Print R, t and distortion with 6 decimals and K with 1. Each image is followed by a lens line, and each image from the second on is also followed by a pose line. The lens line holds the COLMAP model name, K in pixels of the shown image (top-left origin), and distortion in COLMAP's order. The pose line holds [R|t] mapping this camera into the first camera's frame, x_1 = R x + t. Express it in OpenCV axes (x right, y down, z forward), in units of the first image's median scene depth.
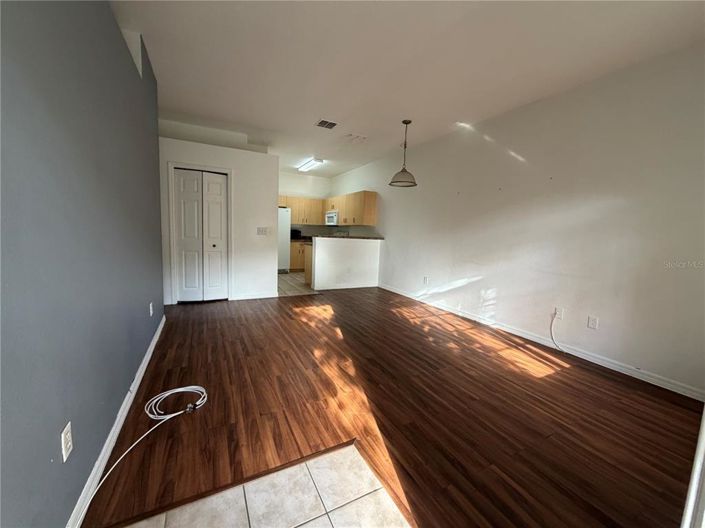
lens RADIAL K [[281.6, 0, 353.9], [0, 281.6, 262.1], [0, 0, 1]] dist [-0.001441, -0.000218]
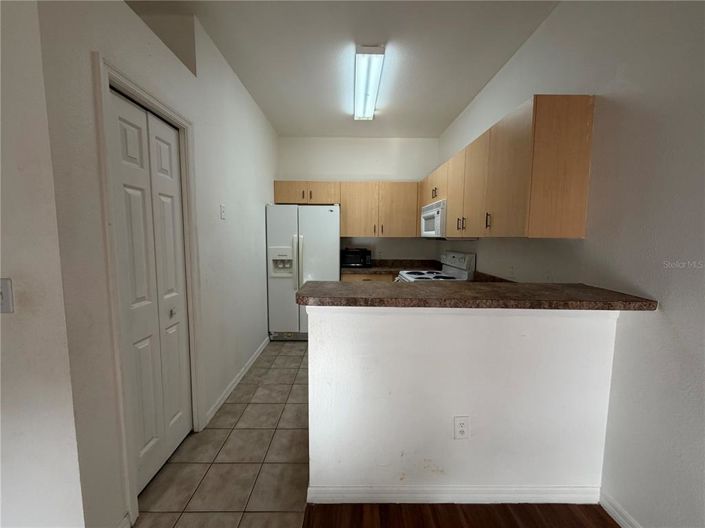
lens RADIAL K [[281.6, 0, 351.0], [0, 281.6, 264.7], [0, 0, 1]] dist [-0.001441, -0.000218]
pose [[0.886028, 0.009377, -0.463537, 0.008337], [-0.019318, 0.999674, -0.016703, -0.080757], [0.463229, 0.023754, 0.885920, 0.575612]]
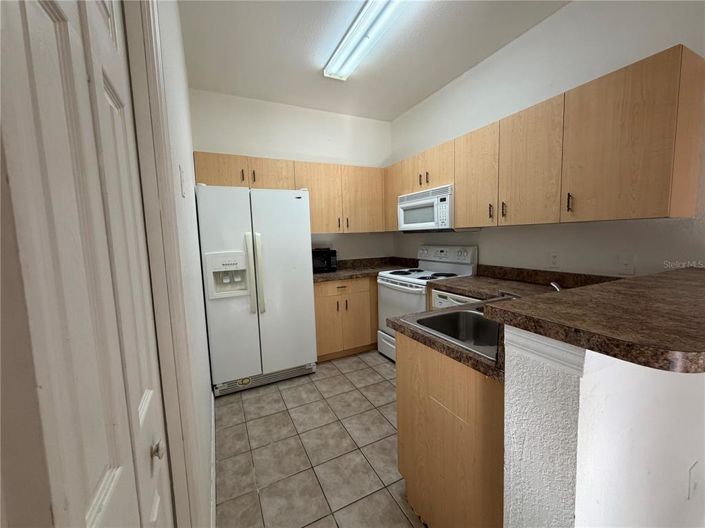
lens RADIAL K [[281.6, 0, 352.7], [0, 281.6, 263.7], [0, 0, 1]] dist [-0.001441, -0.000218]
pose [[0.996838, -0.068664, -0.039980, -0.158114], [0.068298, 0.997610, -0.010457, -0.089697], [0.040603, 0.007694, 0.999146, 0.635134]]
